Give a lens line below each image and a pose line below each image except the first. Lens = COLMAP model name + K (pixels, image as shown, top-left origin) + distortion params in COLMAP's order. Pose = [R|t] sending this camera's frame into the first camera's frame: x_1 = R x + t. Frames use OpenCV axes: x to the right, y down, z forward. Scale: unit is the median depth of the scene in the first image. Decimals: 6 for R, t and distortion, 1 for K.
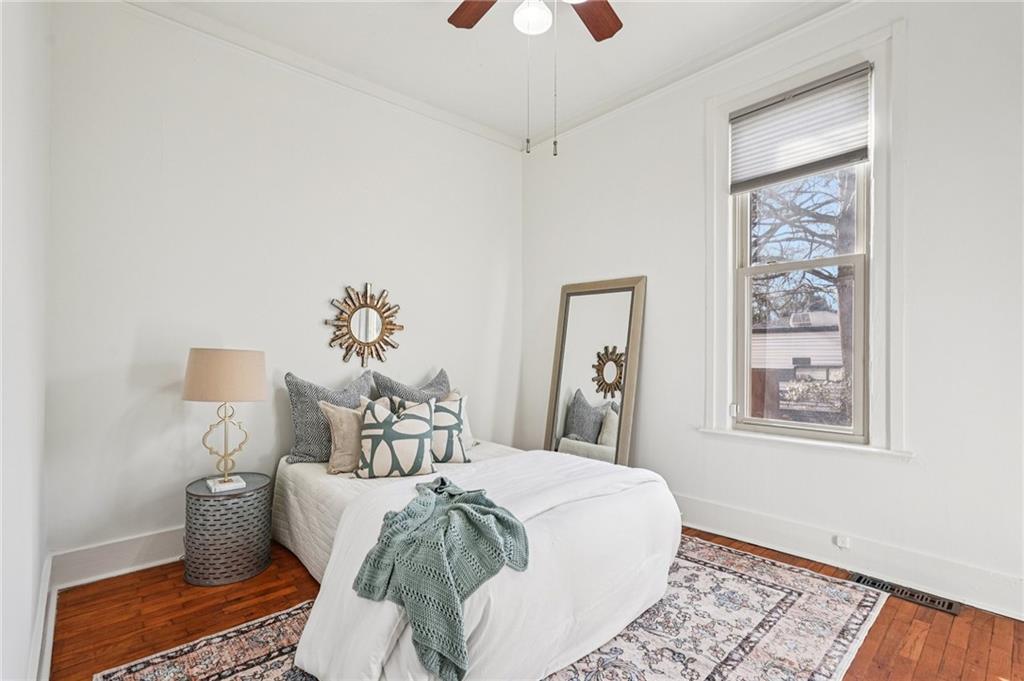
lens RADIAL K [[480.4, 0, 514.7], [0, 480.4, 349.2], [0, 0, 1]] dist [-0.017344, 0.006249]
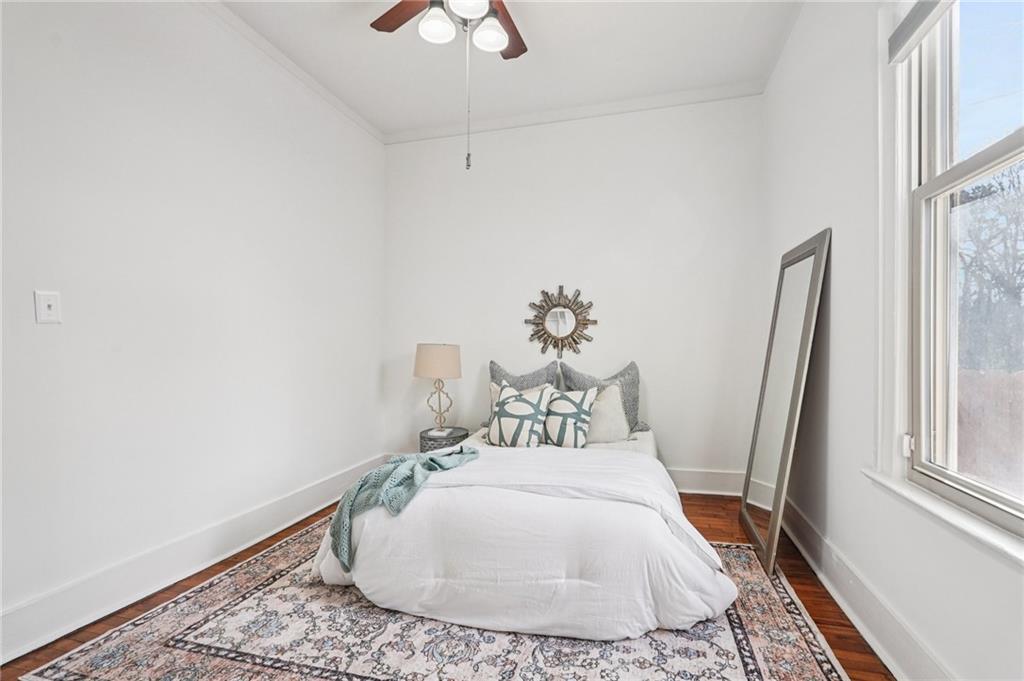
lens RADIAL K [[480.4, 0, 512.5], [0, 480.4, 342.6], [0, 0, 1]] dist [-0.017344, 0.006249]
pose [[0.531413, -0.010642, -0.847046, 0.637008], [0.012029, 0.999915, -0.005015, 0.004459], [0.847028, -0.007524, 0.531496, 0.292117]]
